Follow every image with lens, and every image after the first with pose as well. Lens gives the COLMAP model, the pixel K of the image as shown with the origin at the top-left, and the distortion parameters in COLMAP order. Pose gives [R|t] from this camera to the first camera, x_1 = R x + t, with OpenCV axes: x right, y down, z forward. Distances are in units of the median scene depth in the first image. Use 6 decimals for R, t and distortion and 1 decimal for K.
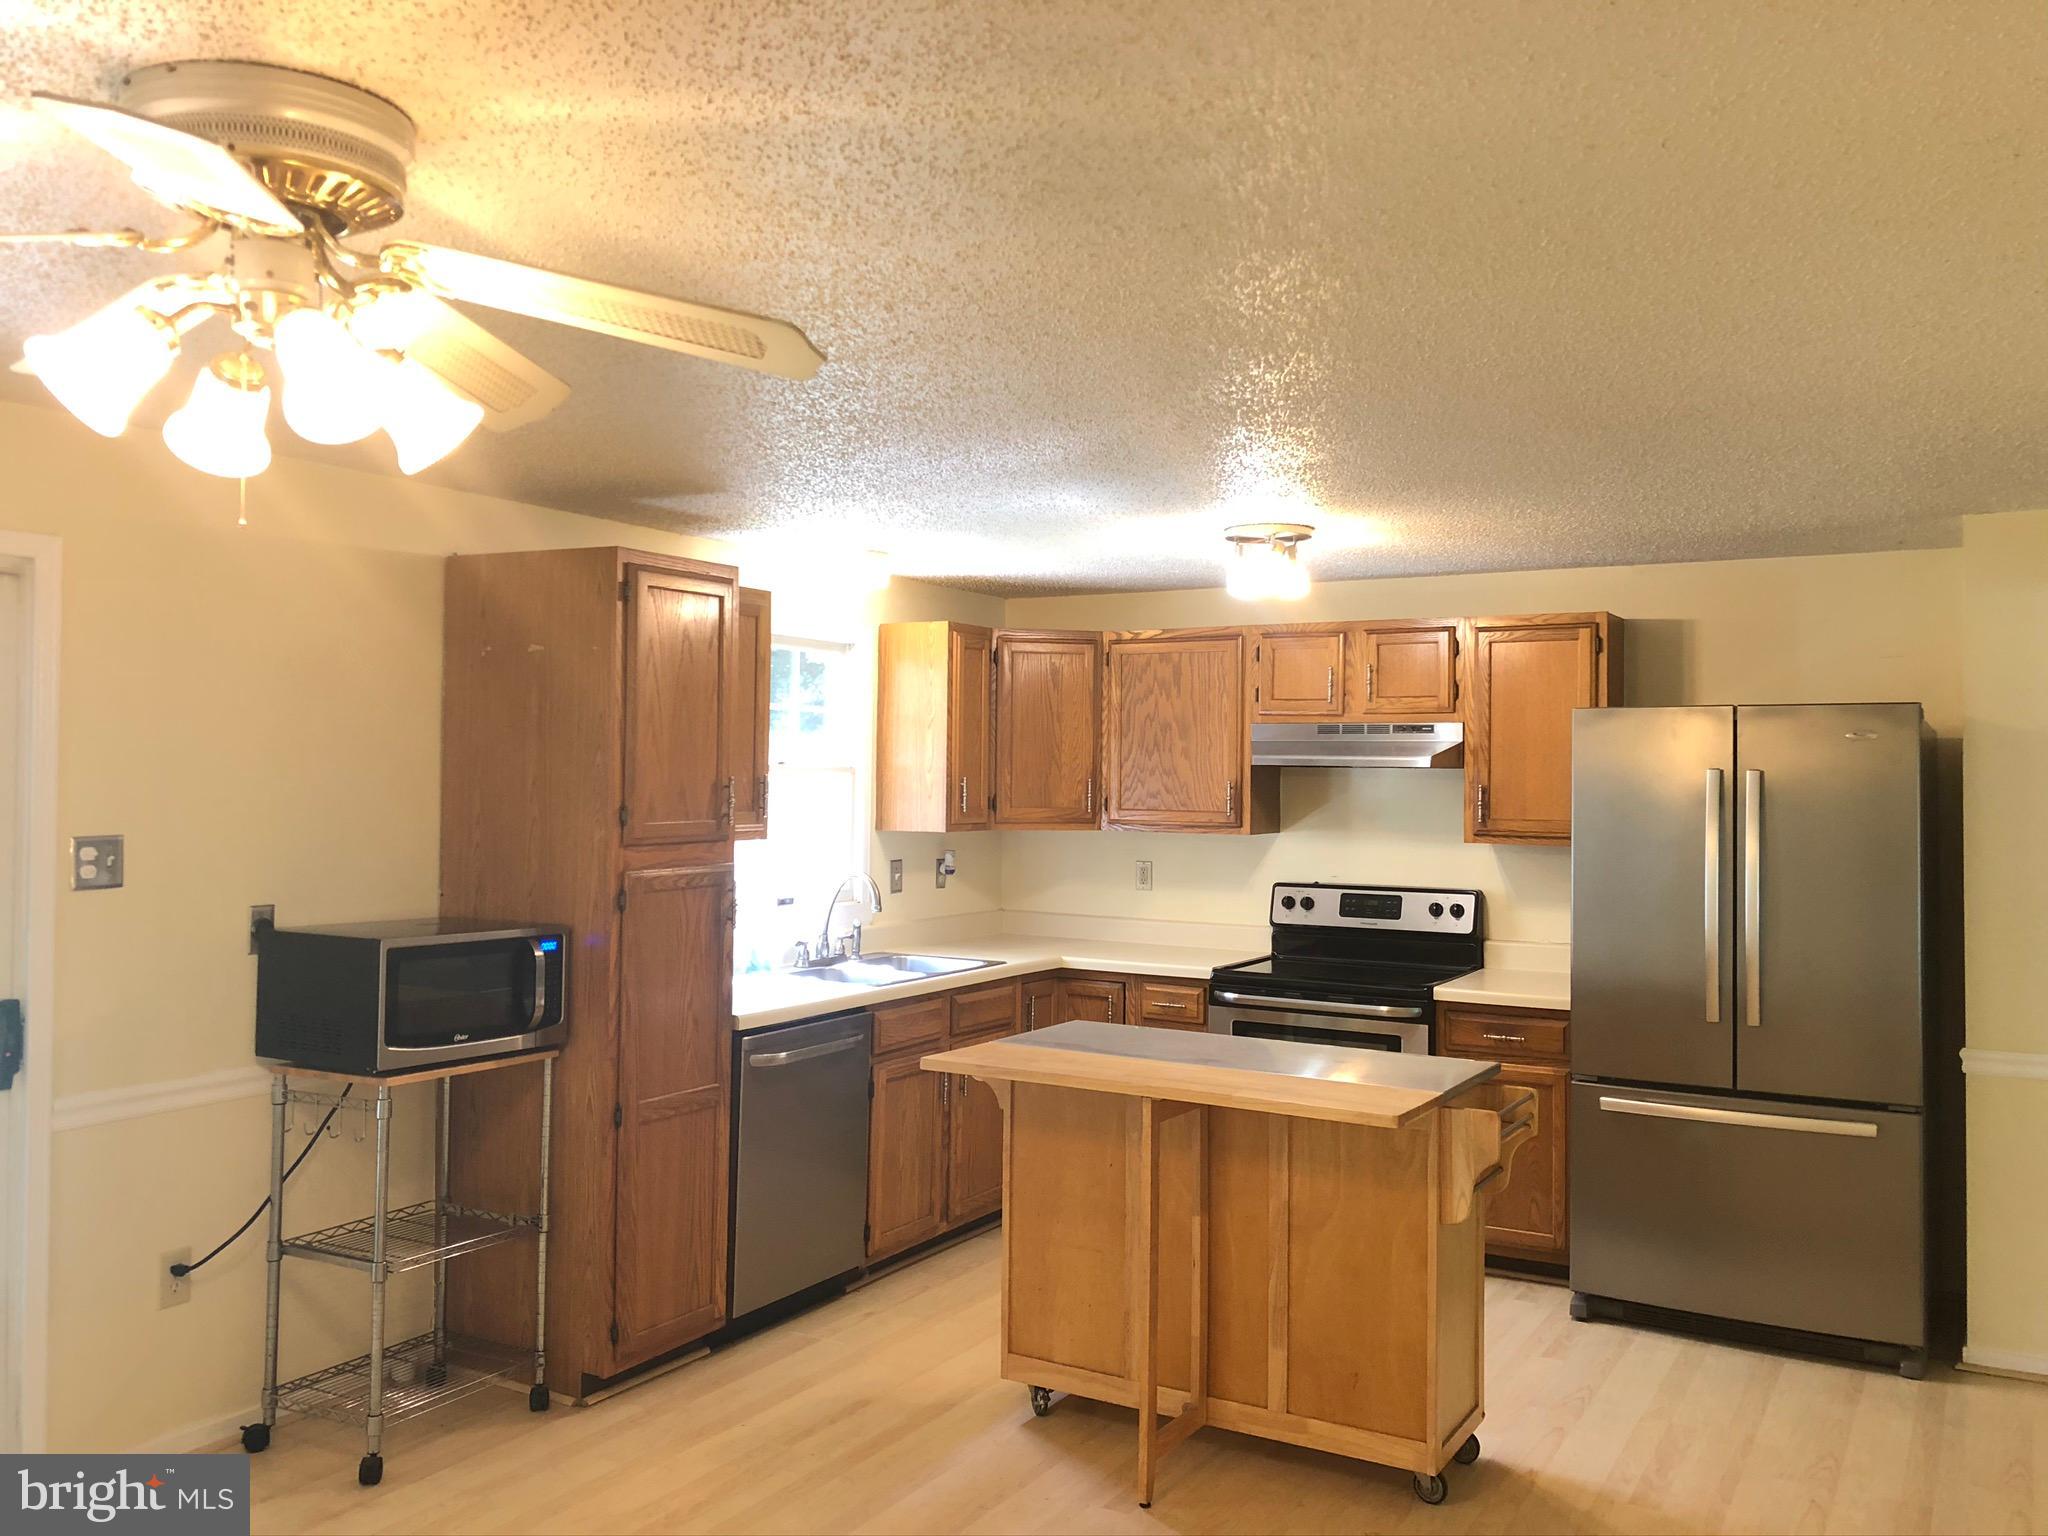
lens RADIAL K [[1691.3, 0, 1019.9], [0, 1691.3, 751.7], [0, 0, 1]] dist [0.050715, -0.023036]
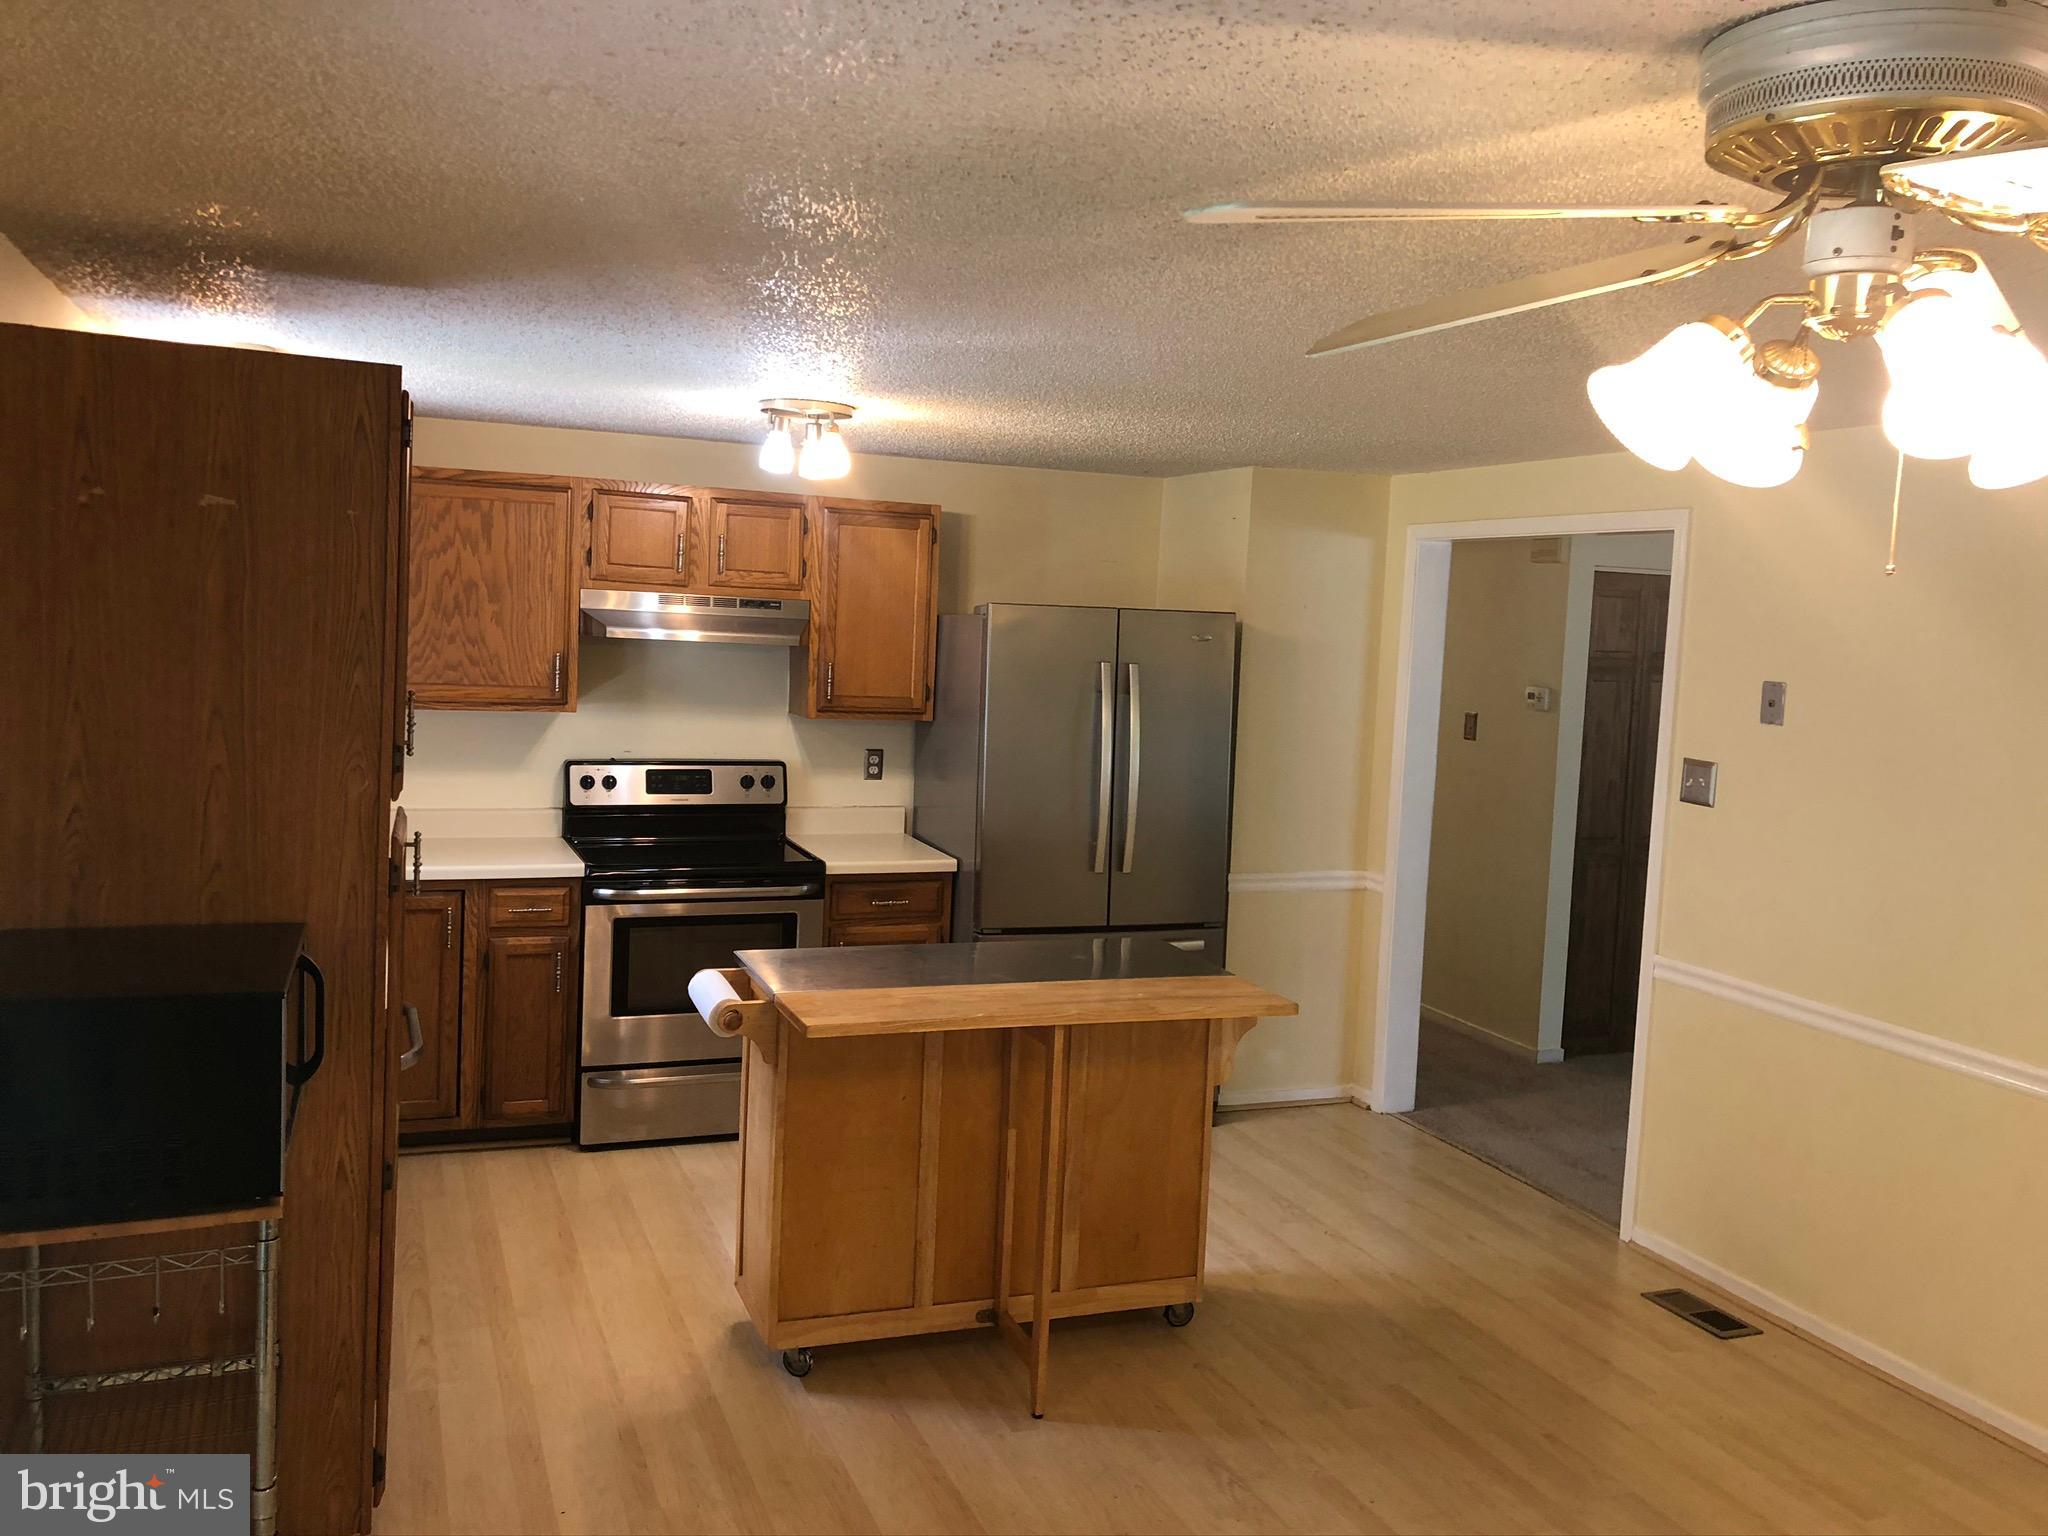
lens RADIAL K [[1691.3, 0, 1016.7], [0, 1691.3, 776.6], [0, 0, 1]] dist [0.050715, -0.023036]
pose [[0.631875, -0.060240, 0.772725, -0.422401], [-0.047145, 0.992142, 0.115897, -0.033179], [-0.773635, -0.109662, 0.624070, 0.251887]]
